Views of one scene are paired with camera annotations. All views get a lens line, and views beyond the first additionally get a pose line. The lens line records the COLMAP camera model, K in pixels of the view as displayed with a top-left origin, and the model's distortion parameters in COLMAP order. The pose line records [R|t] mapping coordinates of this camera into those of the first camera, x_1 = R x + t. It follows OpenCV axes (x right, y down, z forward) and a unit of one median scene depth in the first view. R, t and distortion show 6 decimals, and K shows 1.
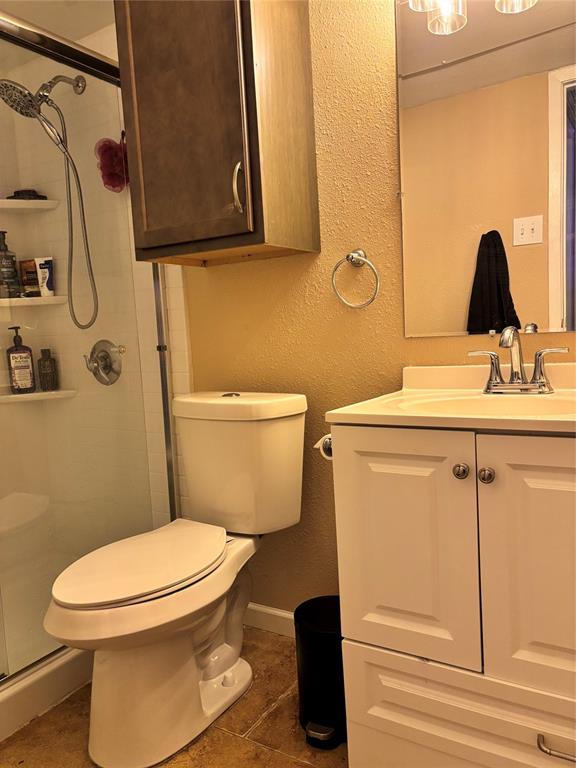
lens RADIAL K [[589.2, 0, 285.6], [0, 589.2, 386.6], [0, 0, 1]] dist [0.032279, -0.014358]
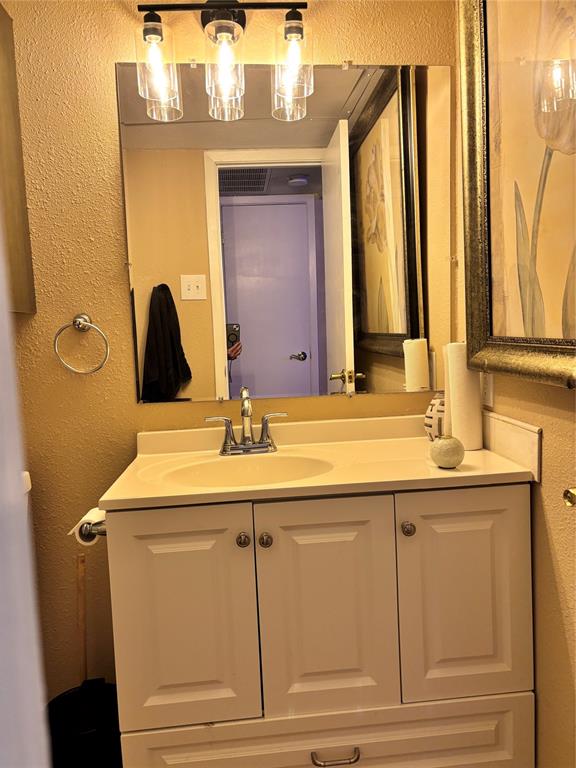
lens RADIAL K [[589.2, 0, 289.0], [0, 589.2, 382.3], [0, 0, 1]] dist [0.032279, -0.014358]
pose [[0.797021, -0.030295, 0.603191, -0.207119], [0.054795, 0.998249, -0.022265, -0.086431], [-0.601460, 0.050797, 0.797286, 0.034096]]
